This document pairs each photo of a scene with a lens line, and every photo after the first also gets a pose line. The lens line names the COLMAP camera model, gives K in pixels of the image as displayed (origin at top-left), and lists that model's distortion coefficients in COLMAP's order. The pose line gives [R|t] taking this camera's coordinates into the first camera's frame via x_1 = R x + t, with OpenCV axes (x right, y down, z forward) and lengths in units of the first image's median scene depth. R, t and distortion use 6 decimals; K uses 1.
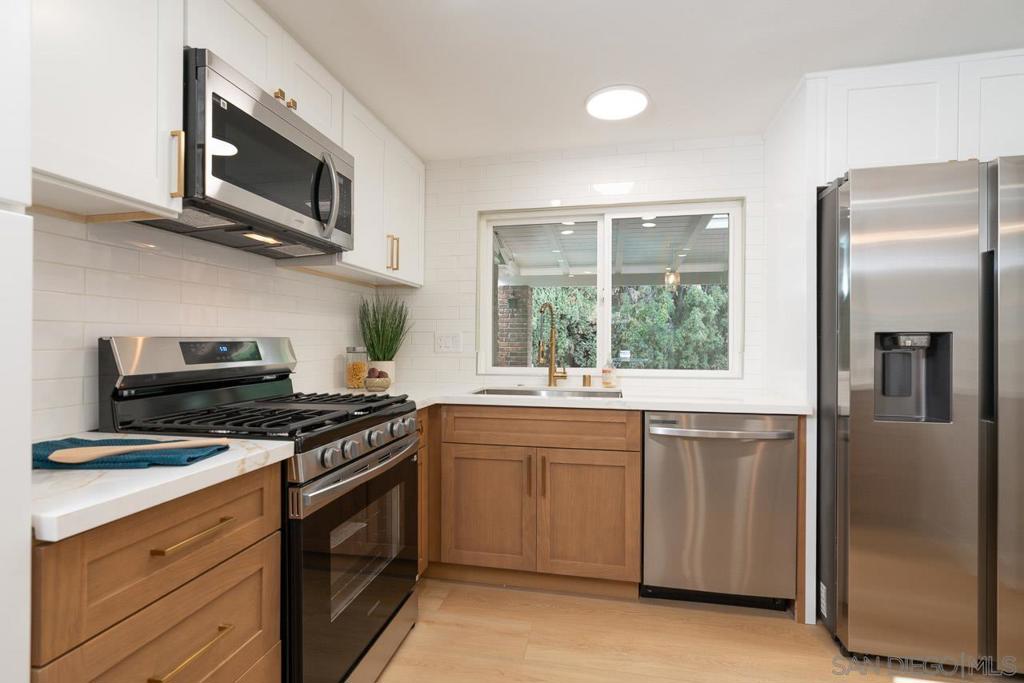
lens RADIAL K [[476.7, 0, 514.3], [0, 476.7, 340.7], [0, 0, 1]] dist [0.000344, 0.000484]
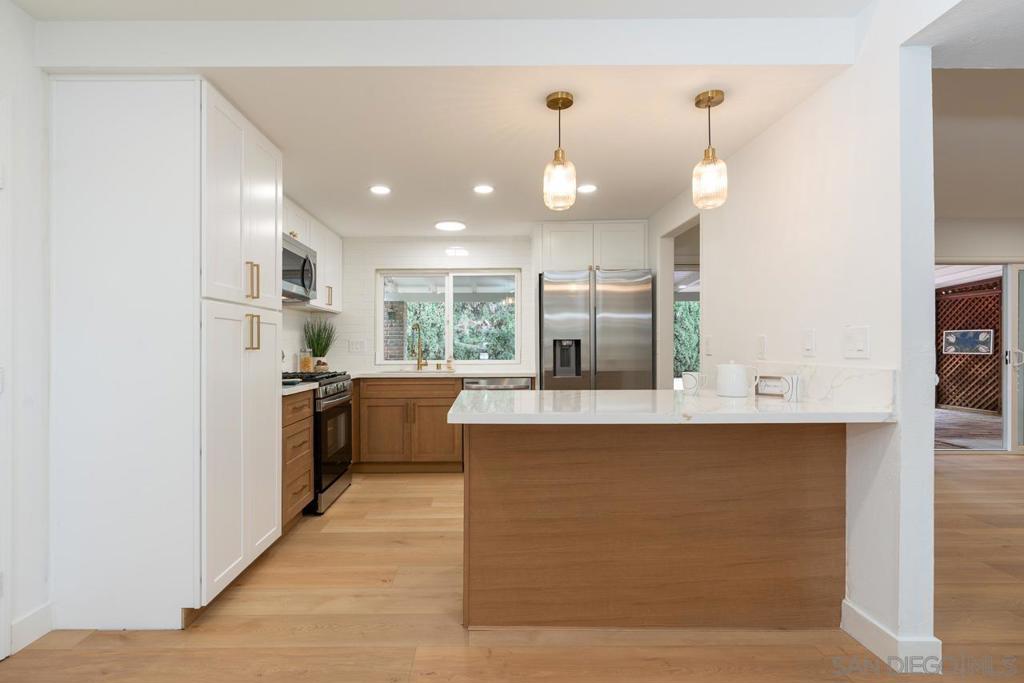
lens RADIAL K [[484.3, 0, 485.5], [0, 484.3, 343.4], [0, 0, 1]] dist [-0.000454, 0.000074]
pose [[0.980308, -0.006519, 0.197366, -0.038362], [0.007606, 0.999960, -0.004751, 0.006714], [-0.197327, 0.006158, 0.980318, -0.889520]]
